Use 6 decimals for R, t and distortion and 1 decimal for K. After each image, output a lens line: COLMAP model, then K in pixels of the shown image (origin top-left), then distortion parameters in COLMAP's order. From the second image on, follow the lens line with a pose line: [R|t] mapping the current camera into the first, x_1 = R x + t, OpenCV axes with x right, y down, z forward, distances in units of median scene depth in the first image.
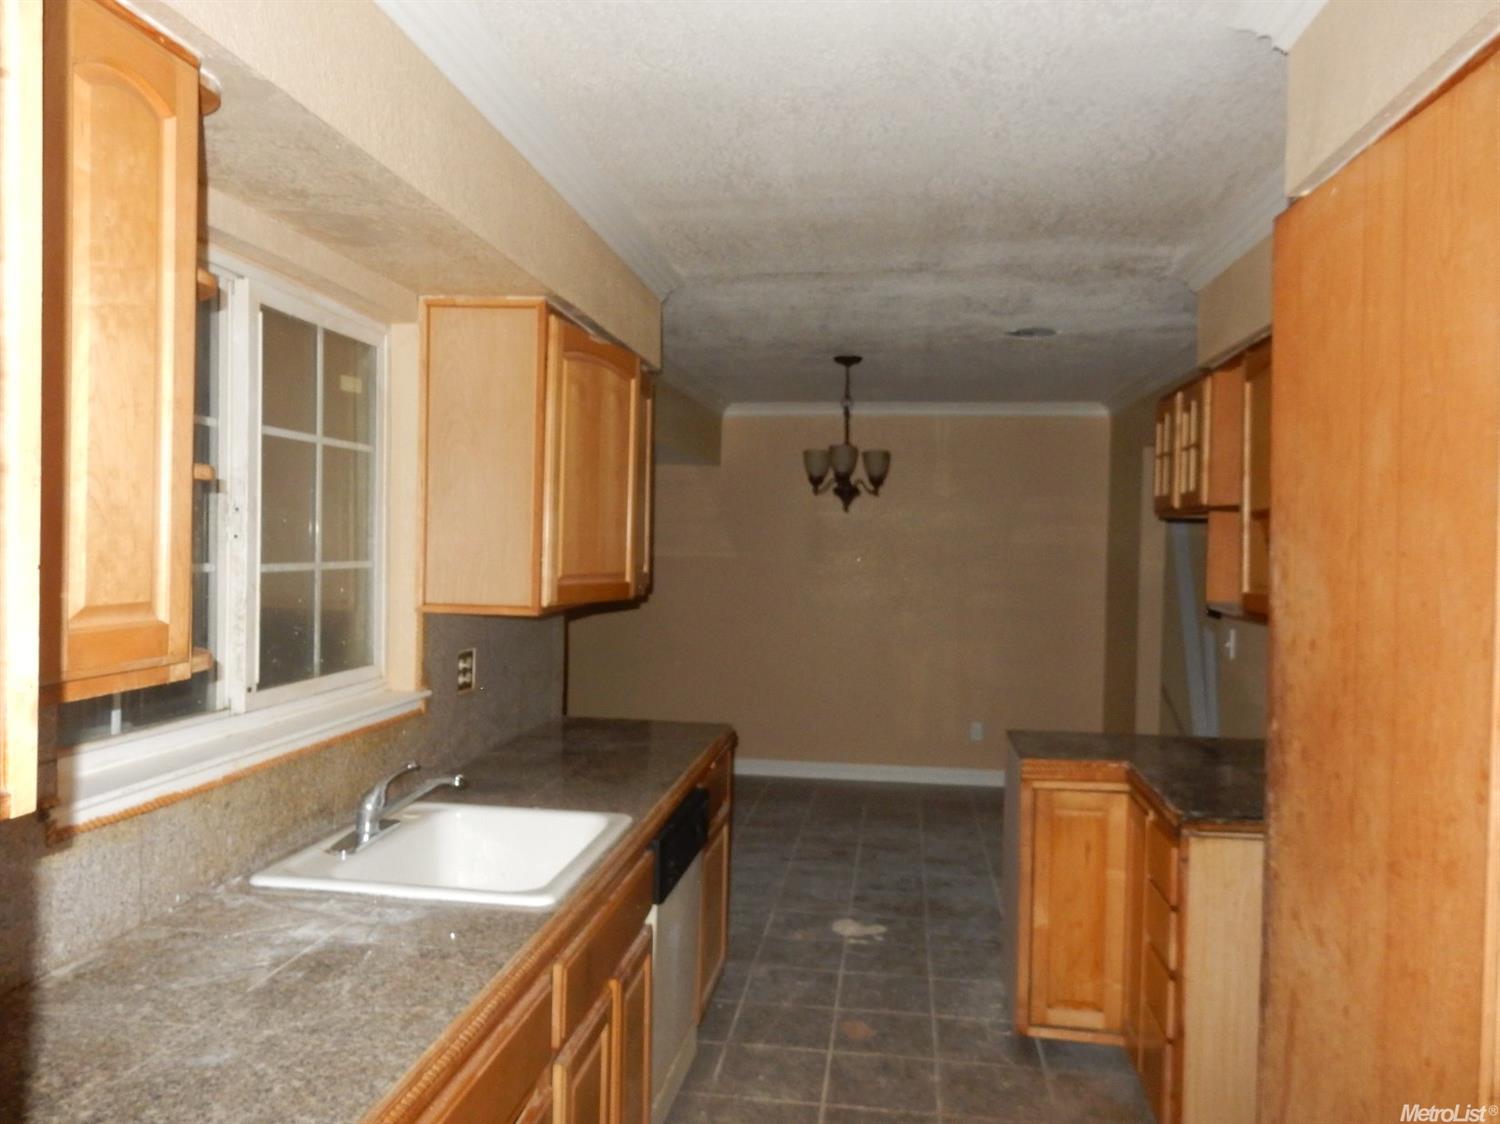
lens RADIAL K [[1110.4, 0, 741.8], [0, 1110.4, 562.9], [0, 0, 1]] dist [-0.013117, 0.005949]
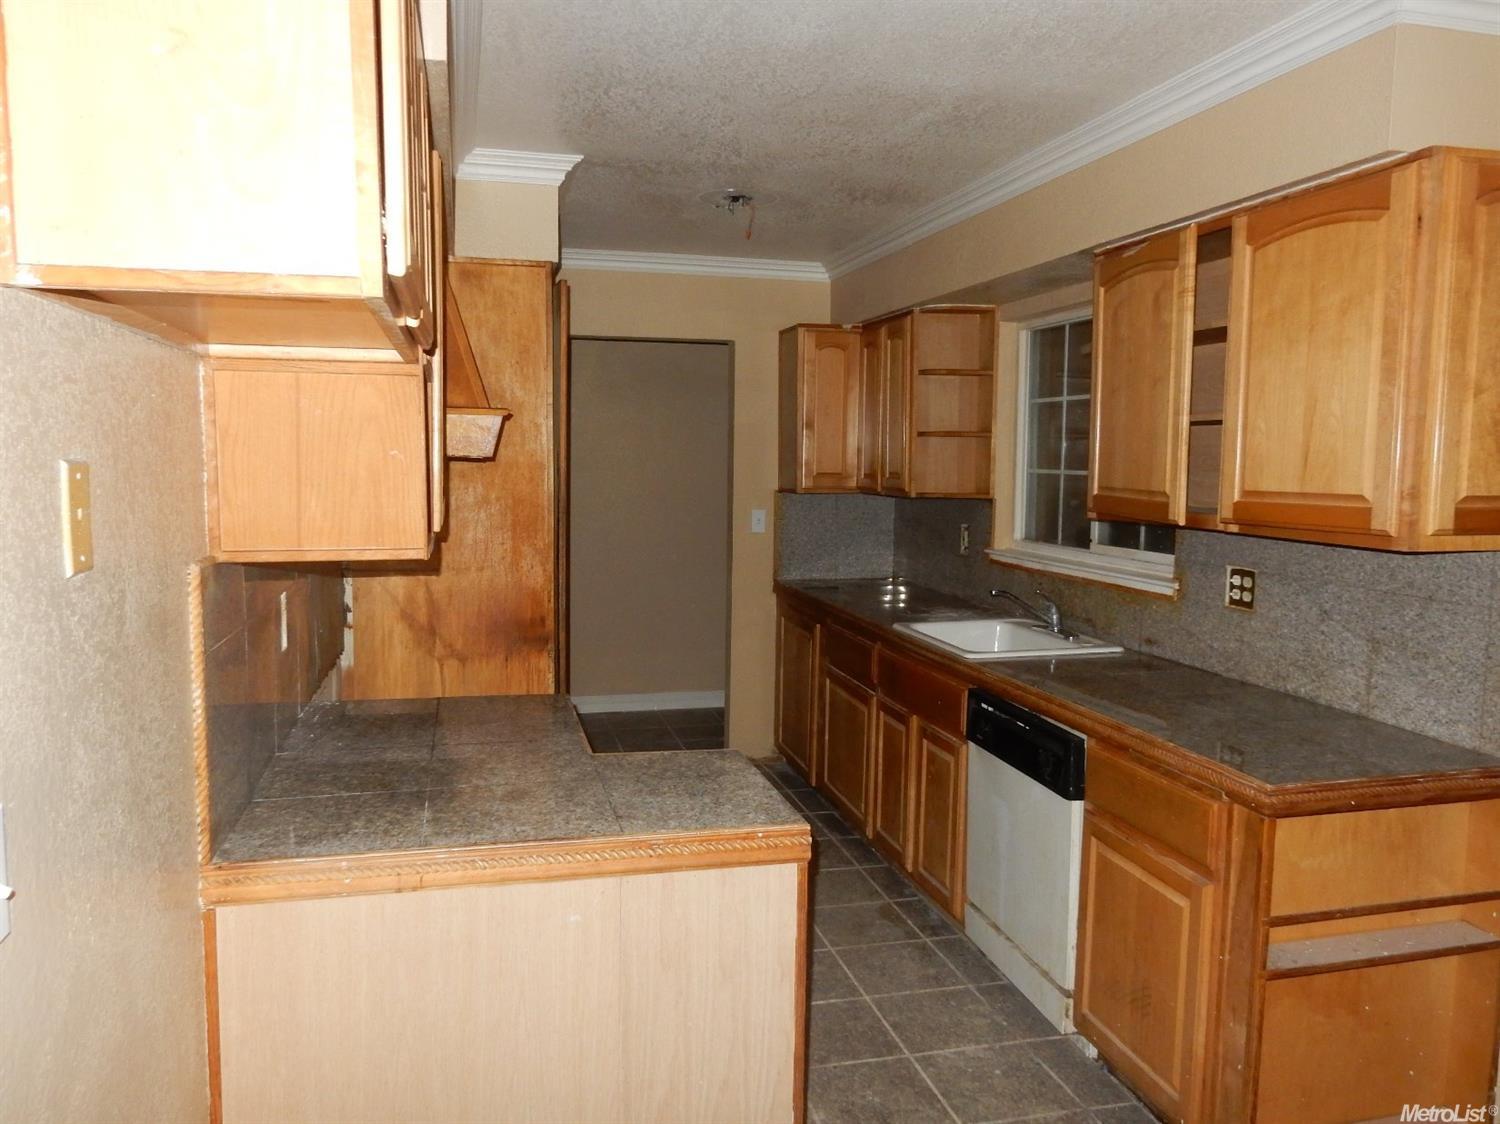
lens RADIAL K [[1110.4, 0, 741.8], [0, 1110.4, 562.9], [0, 0, 1]] dist [-0.013117, 0.005949]
pose [[-0.926390, 0.011449, -0.376392, 0.553099], [-0.033072, 0.993202, 0.111609, -0.022542], [0.375111, 0.115841, -0.919713, 1.765533]]
